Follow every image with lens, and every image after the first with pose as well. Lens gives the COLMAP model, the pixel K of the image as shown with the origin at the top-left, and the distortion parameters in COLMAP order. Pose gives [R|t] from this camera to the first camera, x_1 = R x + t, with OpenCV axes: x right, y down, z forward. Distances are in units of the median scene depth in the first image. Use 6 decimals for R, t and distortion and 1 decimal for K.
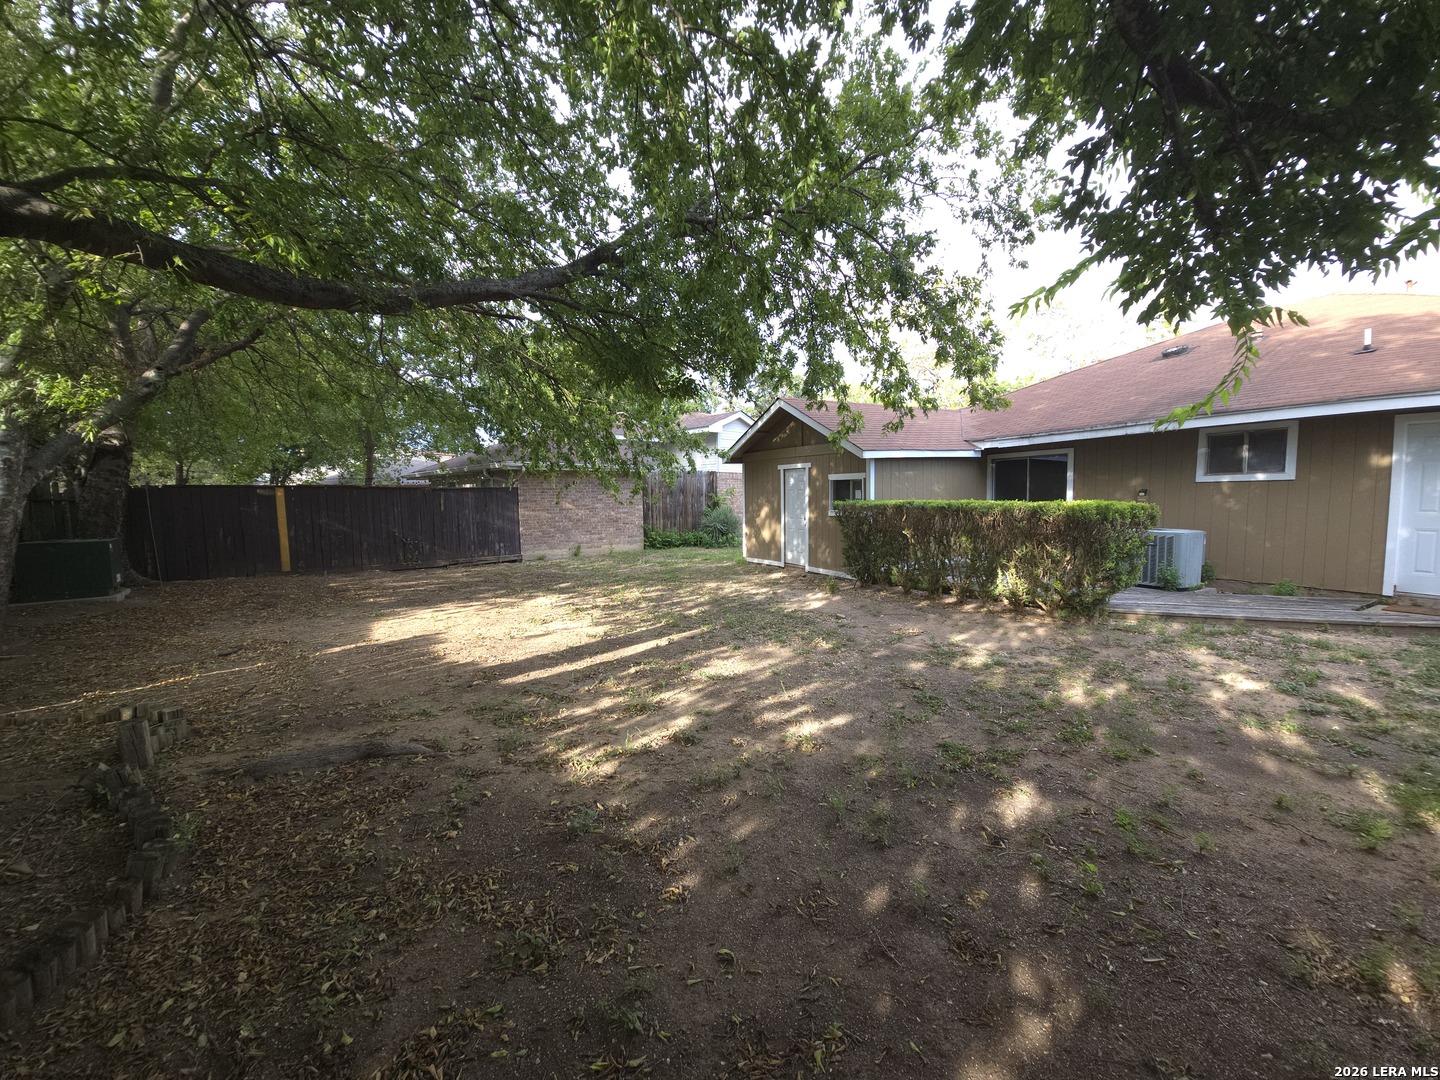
lens RADIAL K [[586.5, 0, 711.7], [0, 586.5, 538.5], [0, 0, 1]] dist [0.009532, -0.005113]
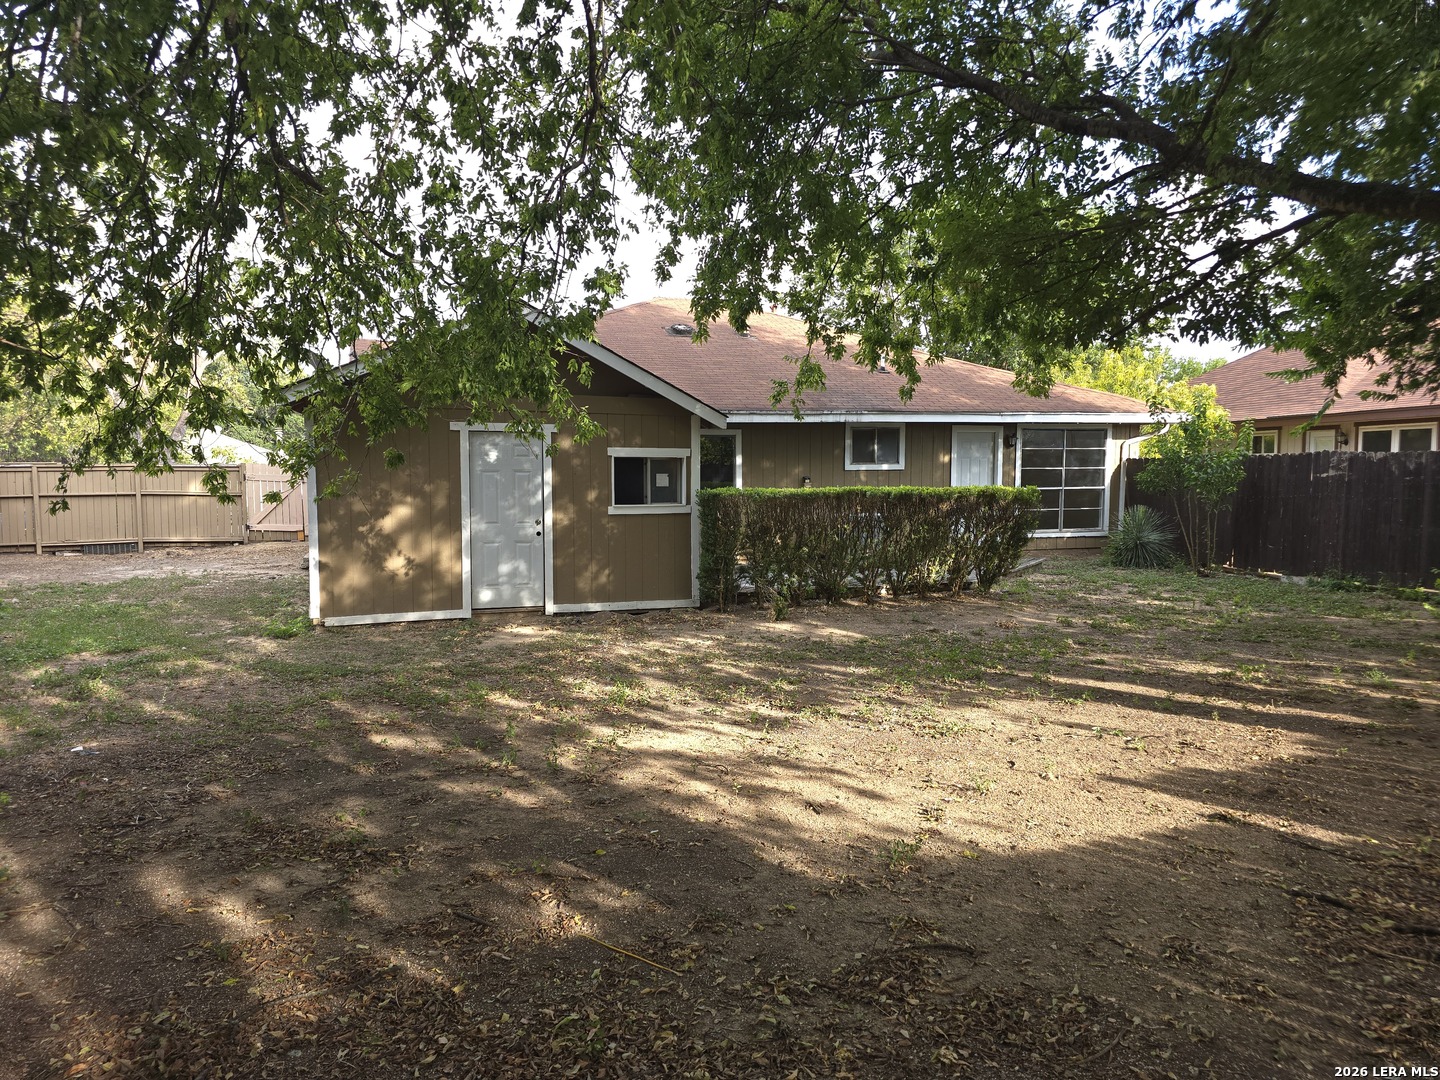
lens RADIAL K [[945.2, 0, 729.4], [0, 945.2, 549.3], [0, 0, 1]] dist [0.077672, -0.076941]
pose [[0.185755, -0.065062, 0.980440, -1.283190], [0.074925, 0.995838, 0.051888, -0.075794], [-0.979735, 0.063821, 0.189857, 1.180370]]
